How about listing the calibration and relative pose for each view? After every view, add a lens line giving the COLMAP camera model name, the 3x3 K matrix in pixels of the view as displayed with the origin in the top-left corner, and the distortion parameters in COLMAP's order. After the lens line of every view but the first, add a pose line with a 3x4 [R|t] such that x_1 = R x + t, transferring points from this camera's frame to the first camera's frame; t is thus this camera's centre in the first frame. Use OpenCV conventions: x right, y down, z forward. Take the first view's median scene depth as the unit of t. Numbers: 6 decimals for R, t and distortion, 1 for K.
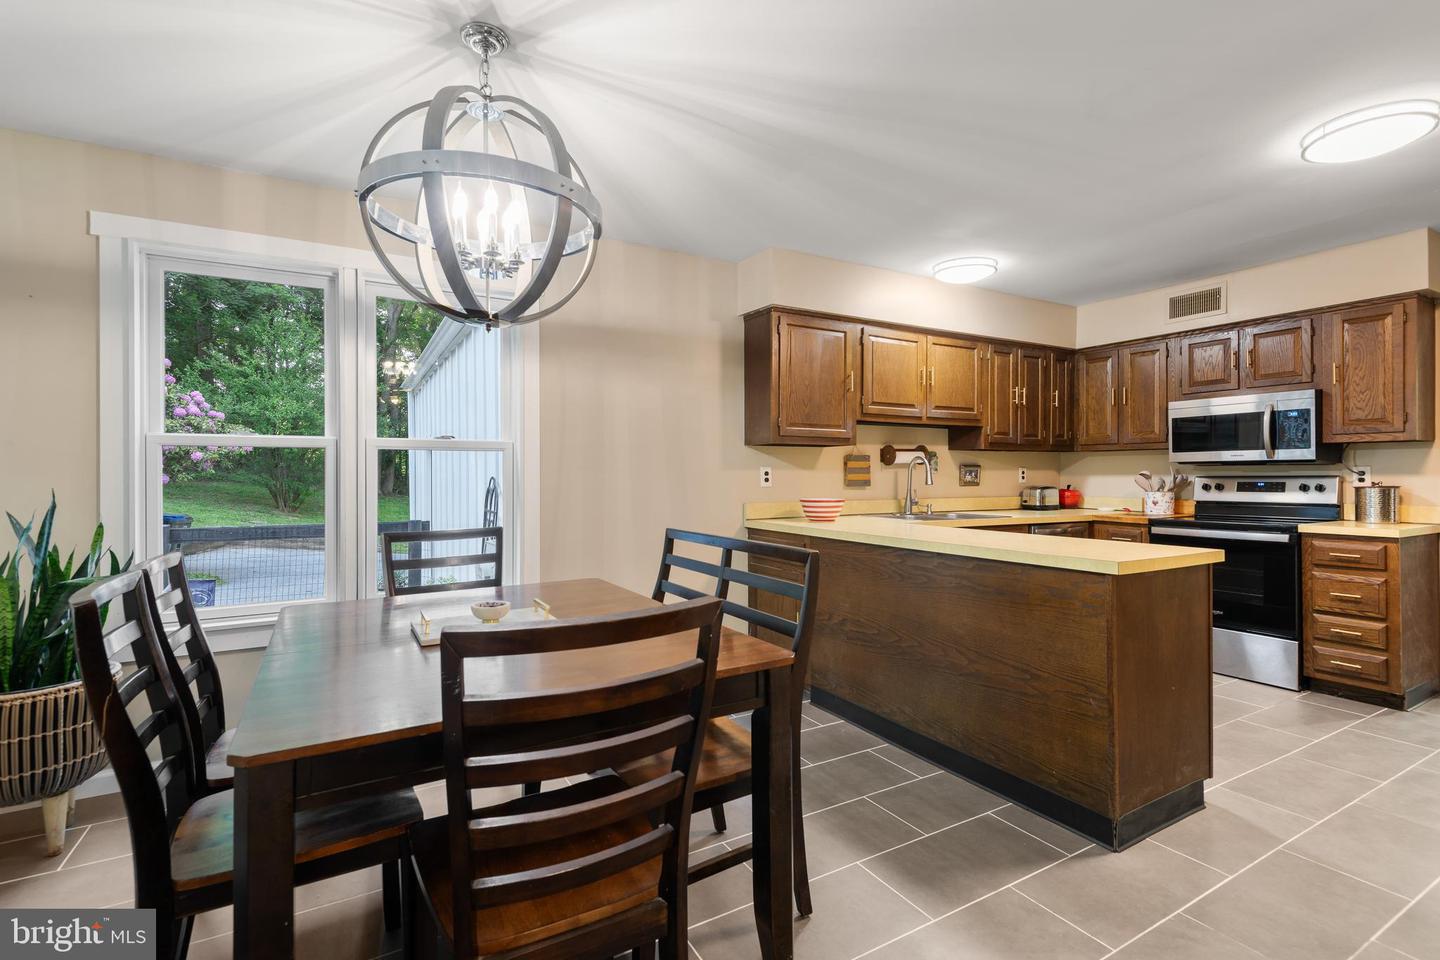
lens RADIAL K [[650.4, 0, 716.1], [0, 650.4, 476.9], [0, 0, 1]] dist [0.024359, -0.015041]
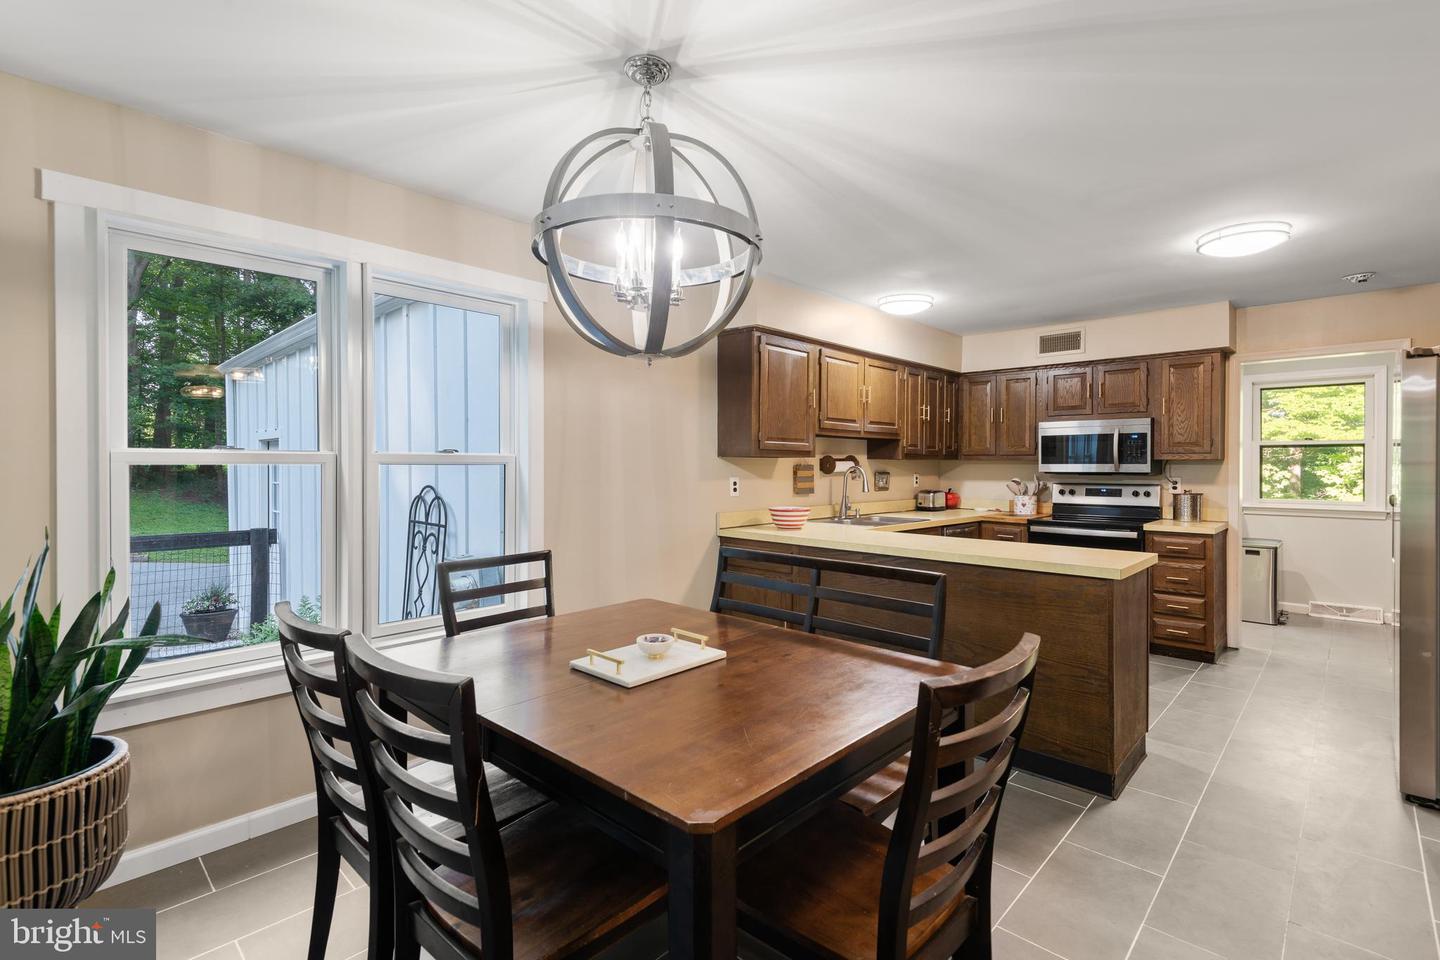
lens RADIAL K [[652.4, 0, 719.8], [0, 652.4, 468.4], [0, 0, 1]] dist [0.039652, -0.031292]
pose [[0.958014, 0.003524, 0.286699, -0.246901], [-0.004144, 0.999990, 0.001559, -0.031382], [-0.286691, -0.002682, 0.958019, 0.005658]]
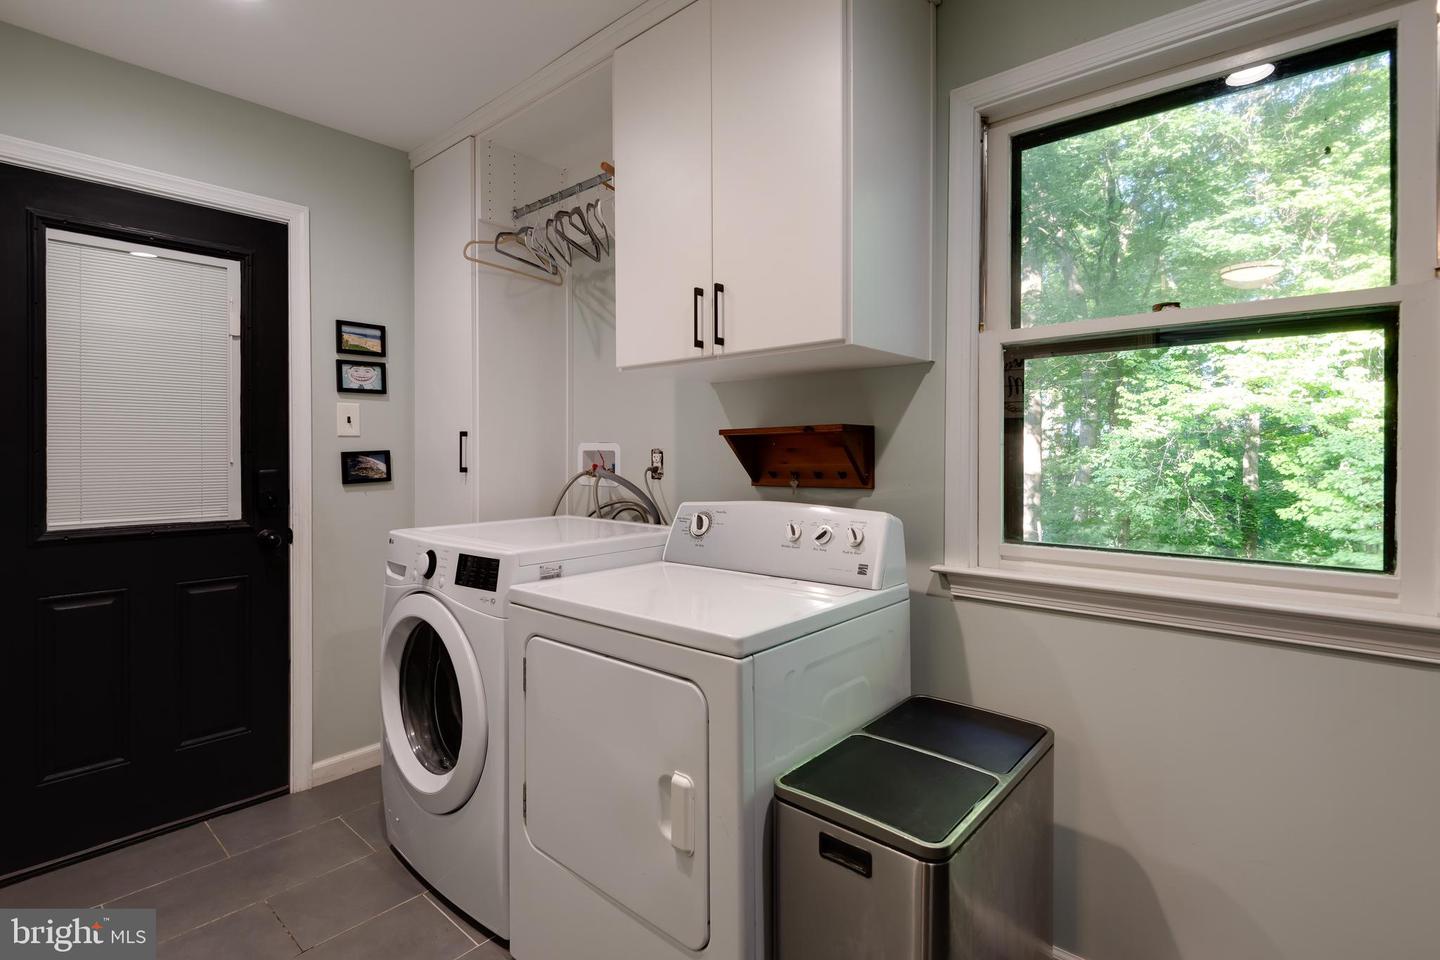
lens RADIAL K [[680.3, 0, 727.0], [0, 680.3, 462.6], [0, 0, 1]] dist [0.026908, -0.020399]
pose [[0.939953, -0.001745, 0.341299, 1.159697], [-0.000010, 0.999987, 0.005142, -0.017925], [-0.341303, -0.004837, 0.939941, 0.816146]]
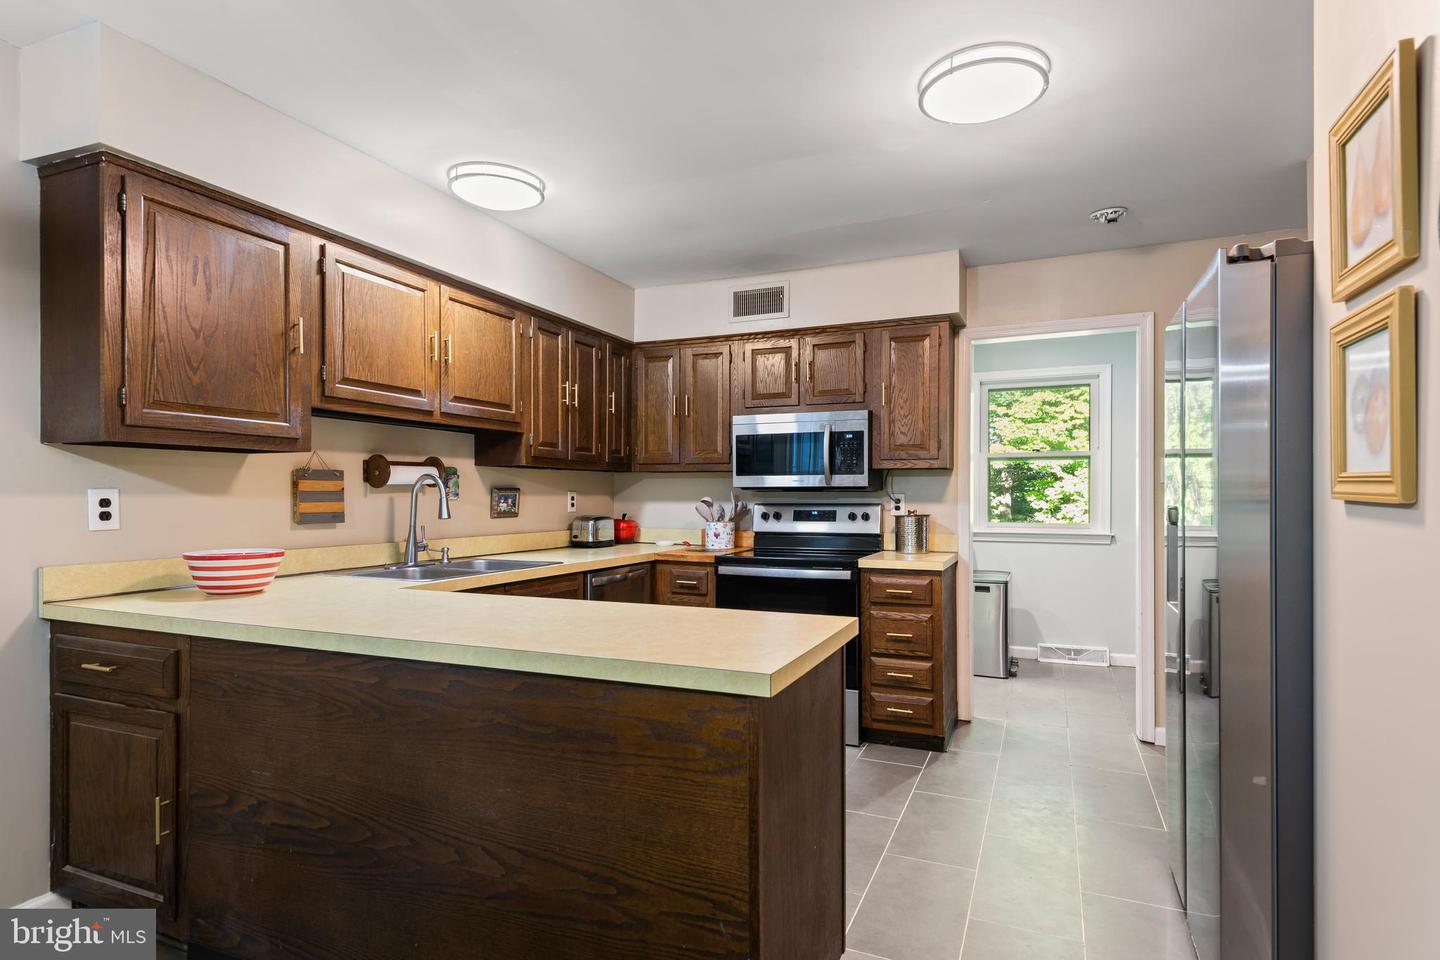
lens RADIAL K [[757.7, 0, 714.5], [0, 757.7, 495.4], [0, 0, 1]] dist [0.044620, -0.030390]
pose [[0.799406, 0.003217, 0.600782, 0.096818], [-0.001671, 0.999994, -0.003131, -0.009801], [-0.600788, 0.001499, 0.799407, 0.262651]]
